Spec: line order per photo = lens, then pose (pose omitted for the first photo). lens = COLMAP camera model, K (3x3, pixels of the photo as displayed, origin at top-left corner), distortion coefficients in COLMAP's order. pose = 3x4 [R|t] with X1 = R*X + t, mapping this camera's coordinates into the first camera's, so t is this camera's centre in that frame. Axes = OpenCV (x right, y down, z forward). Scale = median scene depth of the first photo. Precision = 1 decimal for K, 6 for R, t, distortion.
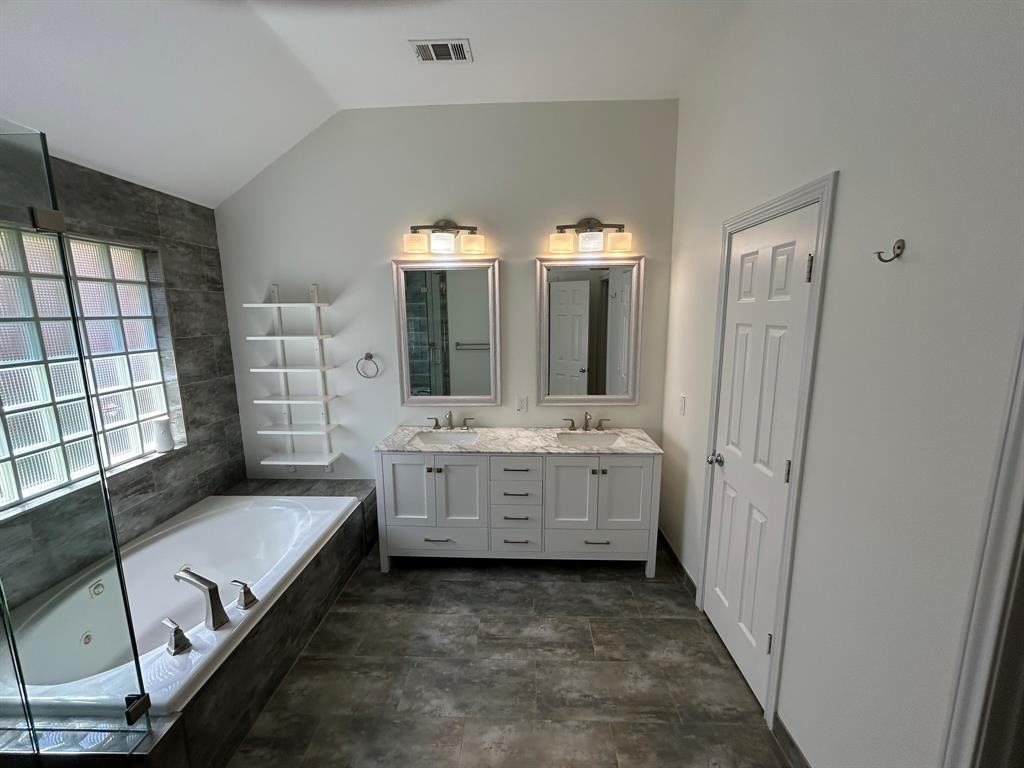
lens RADIAL K [[410.1, 0, 511.9], [0, 410.1, 381.0], [0, 0, 1]] dist [-0.011478, 0.000686]
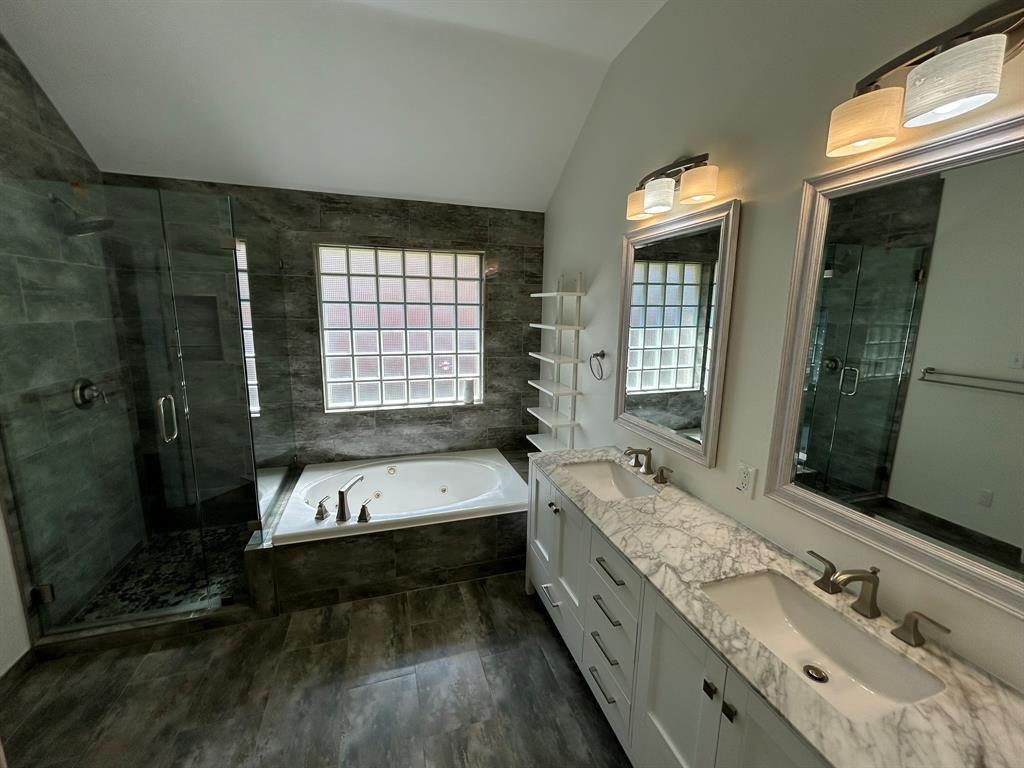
lens RADIAL K [[410.1, 0, 513.3], [0, 410.1, 381.3], [0, 0, 1]] dist [-0.011478, 0.000686]
pose [[0.334837, 0.175111, -0.925862, 0.436419], [-0.178595, 0.976564, 0.120111, -0.086008], [0.925196, 0.125137, 0.358264, 0.613821]]
